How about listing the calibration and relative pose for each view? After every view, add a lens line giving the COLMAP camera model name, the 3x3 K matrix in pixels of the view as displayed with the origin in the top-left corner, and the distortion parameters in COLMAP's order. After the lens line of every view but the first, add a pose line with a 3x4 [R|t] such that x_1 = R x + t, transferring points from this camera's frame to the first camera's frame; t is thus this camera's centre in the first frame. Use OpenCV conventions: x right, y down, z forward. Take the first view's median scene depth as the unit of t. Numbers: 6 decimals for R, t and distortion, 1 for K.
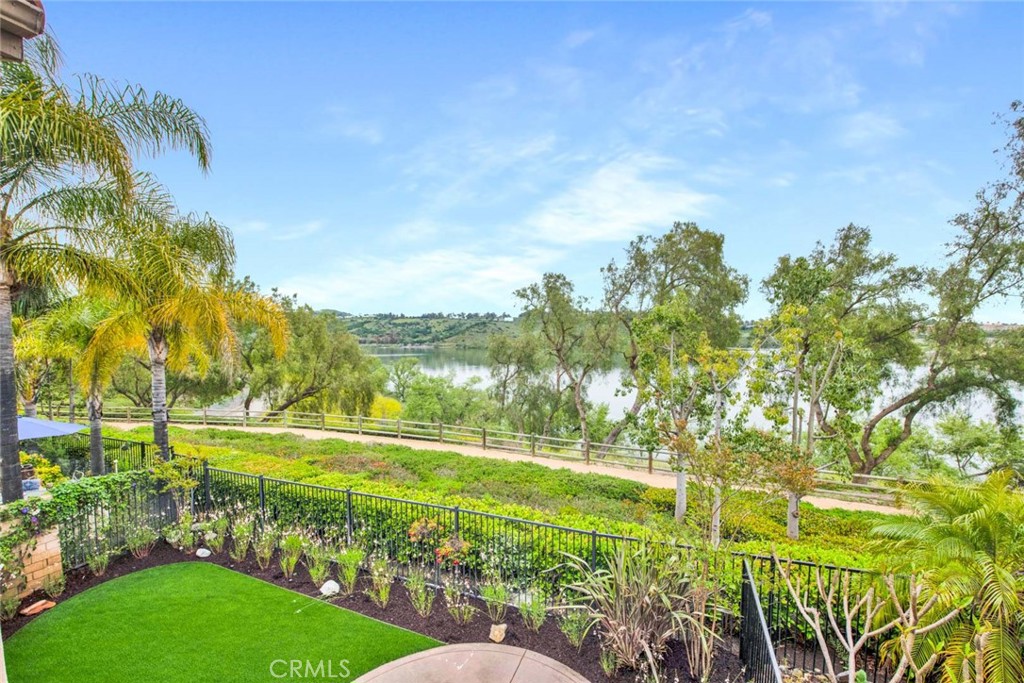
lens RADIAL K [[465.4, 0, 513.0], [0, 465.4, 335.6], [0, 0, 1]] dist [-0.002060, -0.008415]
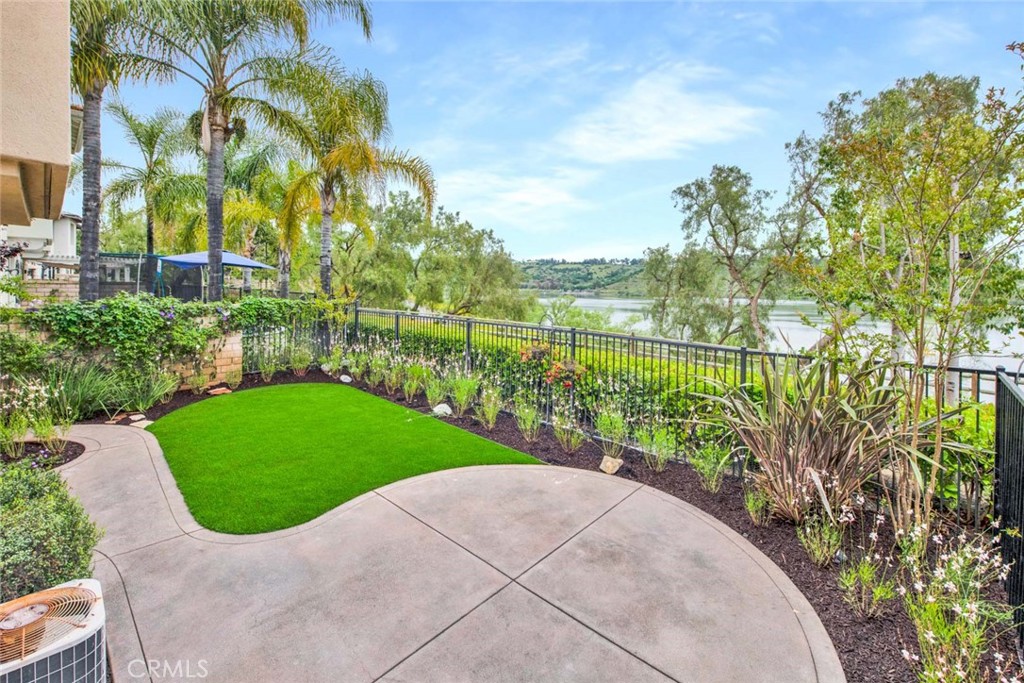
lens RADIAL K [[465.4, 0, 513.0], [0, 465.4, 335.6], [0, 0, 1]] dist [-0.002060, -0.008415]
pose [[0.925108, 0.025818, -0.378826, 0.061993], [-0.045610, 0.998018, -0.043364, 0.246946], [0.376955, 0.057394, 0.924452, 0.085679]]
